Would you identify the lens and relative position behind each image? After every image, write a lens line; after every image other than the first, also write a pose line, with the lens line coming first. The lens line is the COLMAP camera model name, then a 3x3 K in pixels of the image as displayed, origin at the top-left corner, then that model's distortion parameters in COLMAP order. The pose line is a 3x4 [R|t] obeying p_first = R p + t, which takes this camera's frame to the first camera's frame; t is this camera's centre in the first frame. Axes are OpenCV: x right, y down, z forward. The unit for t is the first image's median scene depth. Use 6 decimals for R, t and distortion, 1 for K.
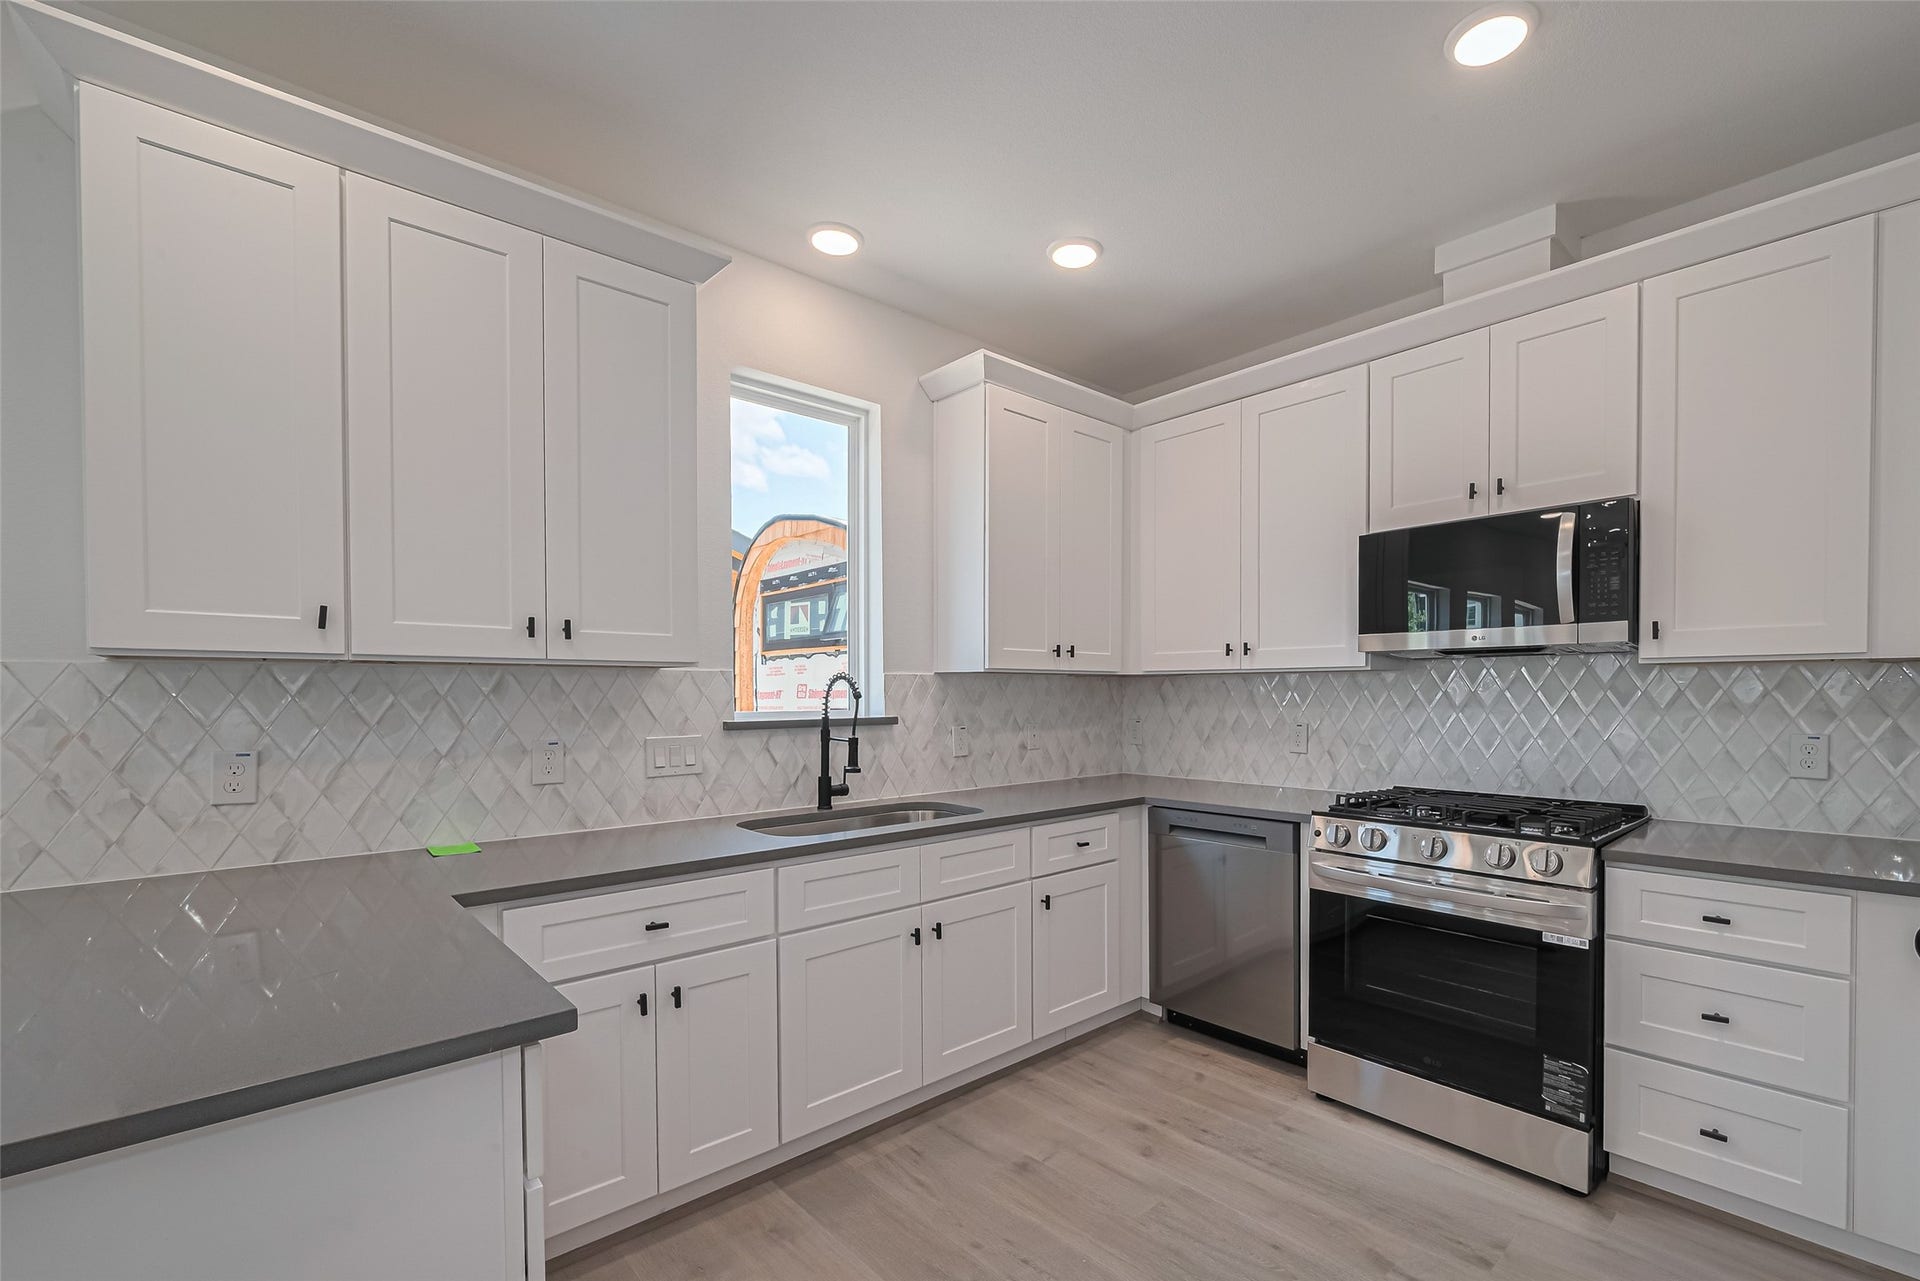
lens RADIAL K [[846.4, 0, 1018.7], [0, 846.4, 696.9], [0, 0, 1]] dist [-0.001120, -0.000087]
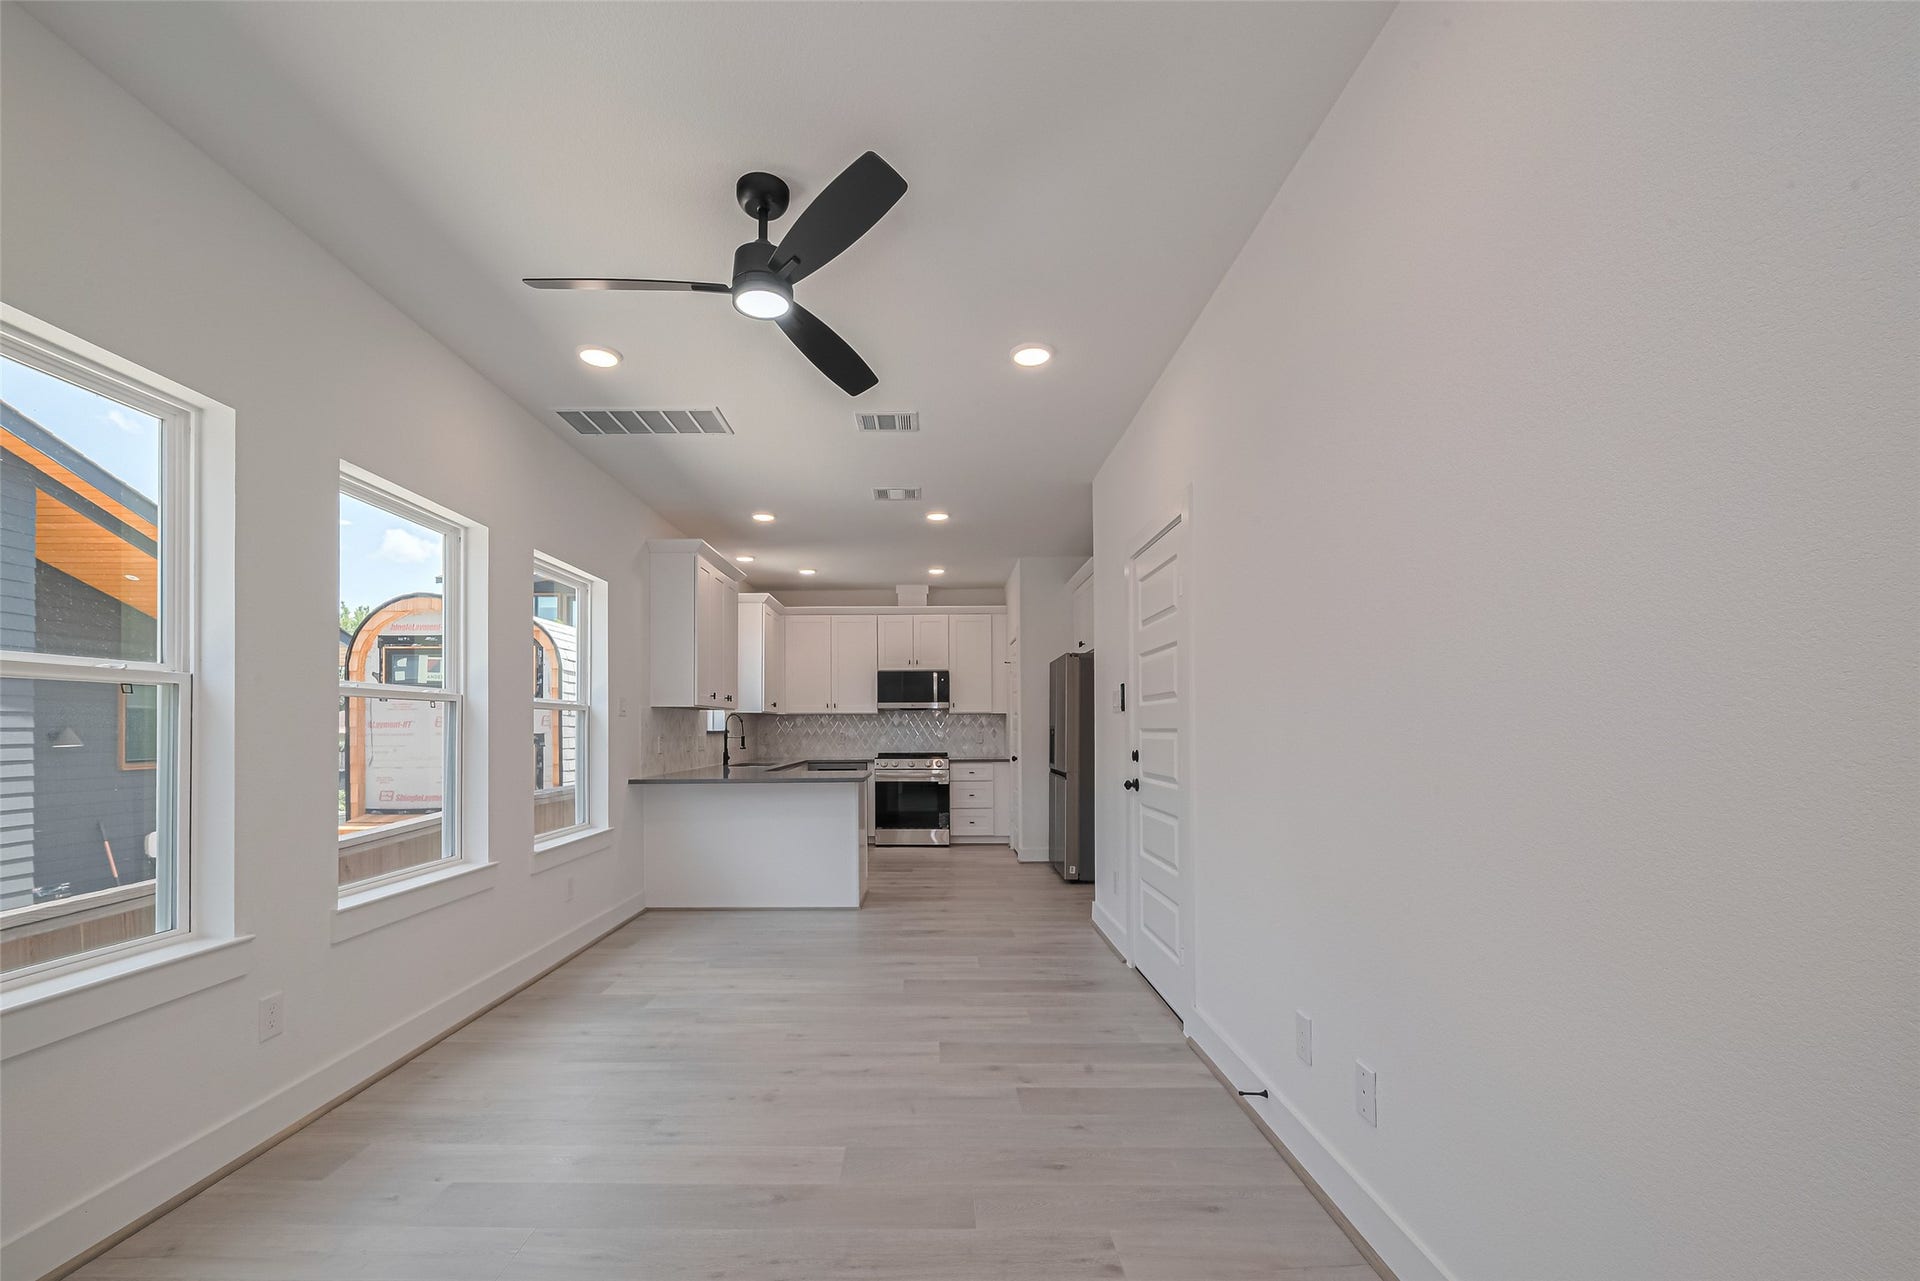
lens RADIAL K [[808.3, 0, 956.9], [0, 808.3, 698.1], [0, 0, 1]] dist [-0.003533, -0.000090]
pose [[0.668205, 0.025799, 0.743529, -1.588690], [0.005905, 0.999183, -0.039976, 0.029383], [-0.743953, 0.031103, 0.667507, -1.185941]]
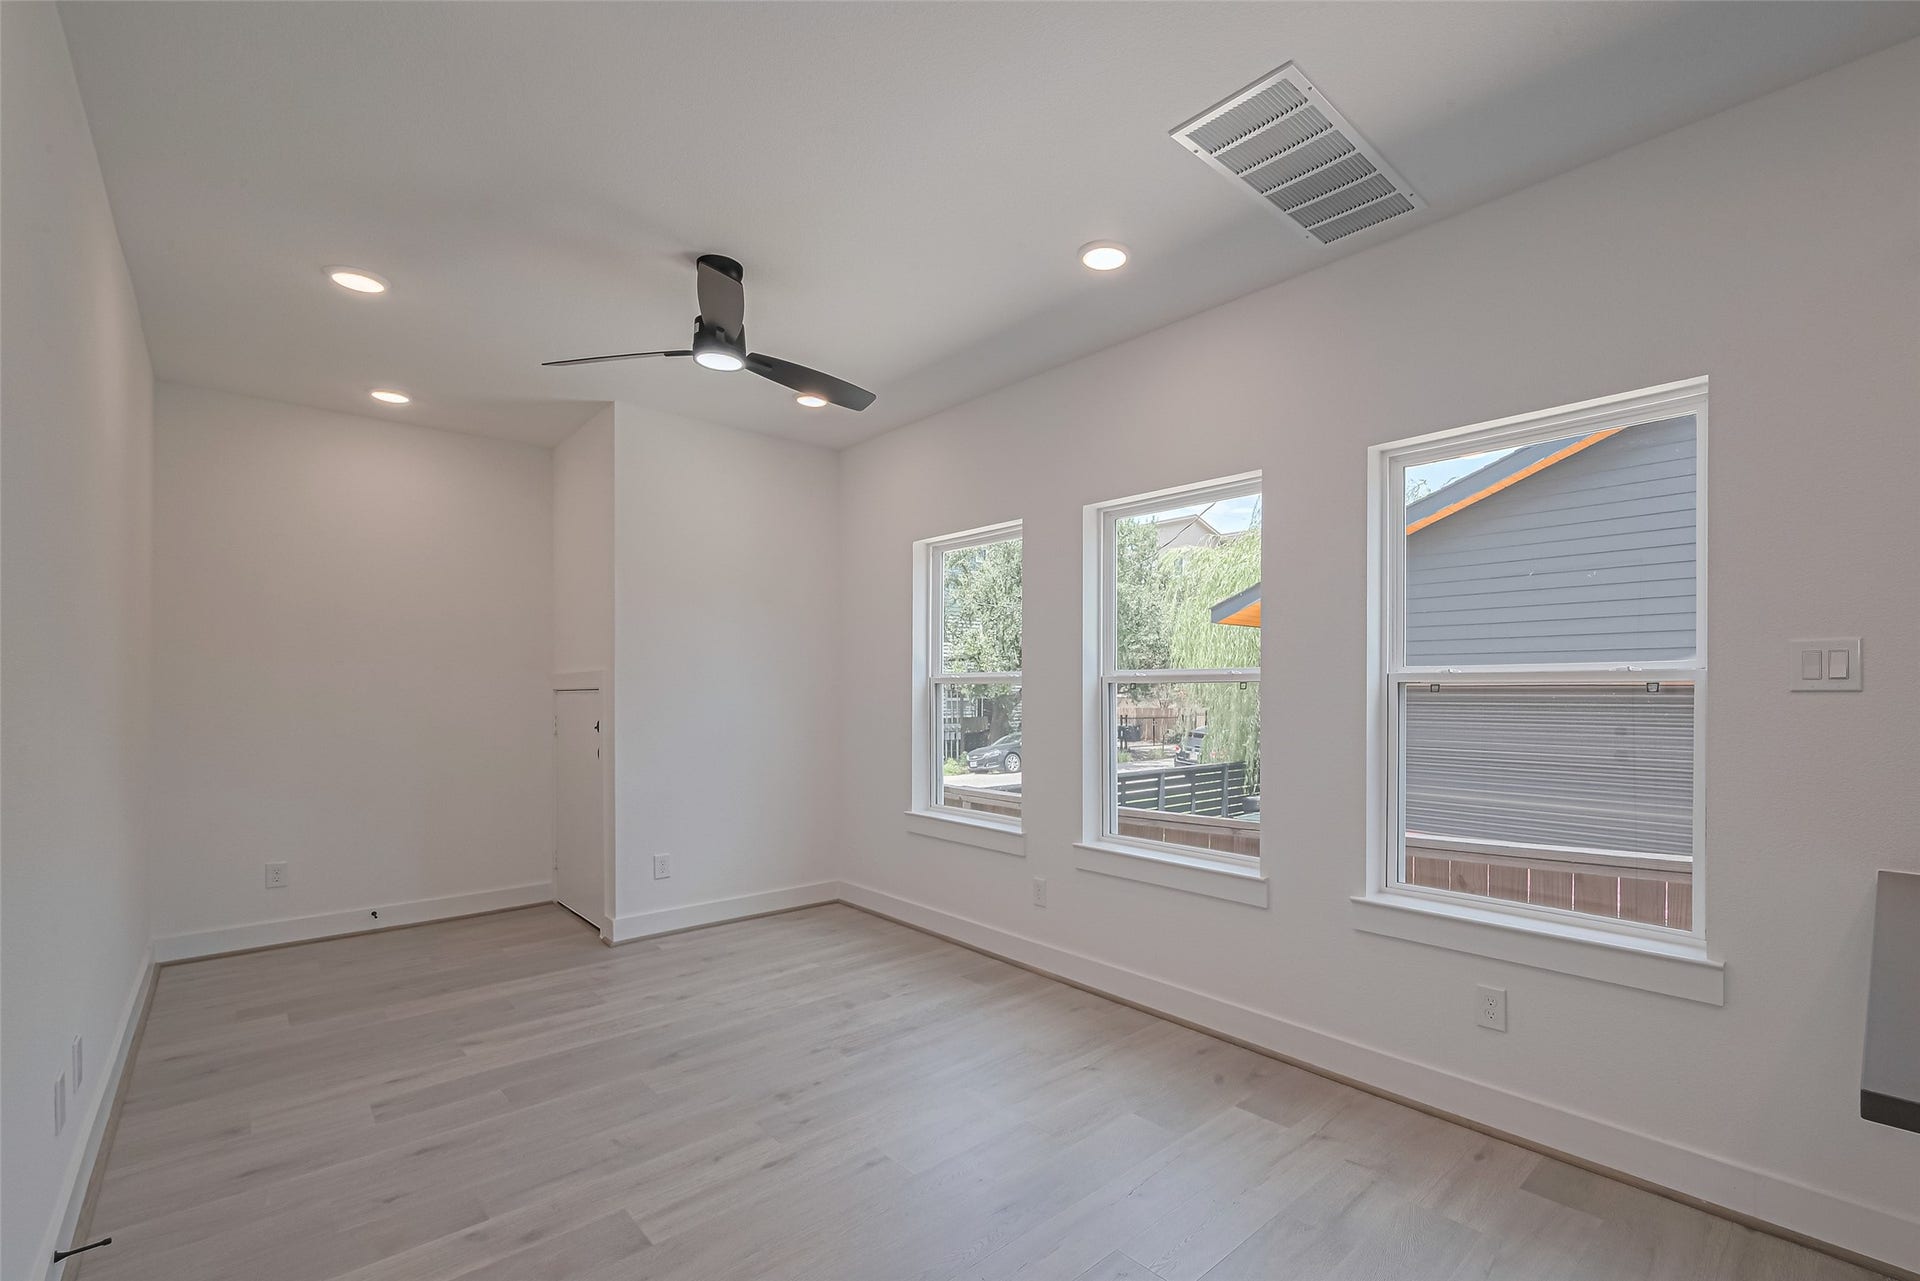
lens RADIAL K [[808.3, 0, 956.9], [0, 808.3, 698.1], [0, 0, 1]] dist [-0.003533, -0.000090]
pose [[-0.047081, 0.008193, -0.998857, 2.630763], [-0.004387, 0.999955, 0.008409, -0.038788], [0.998881, 0.004778, -0.047043, 1.846354]]
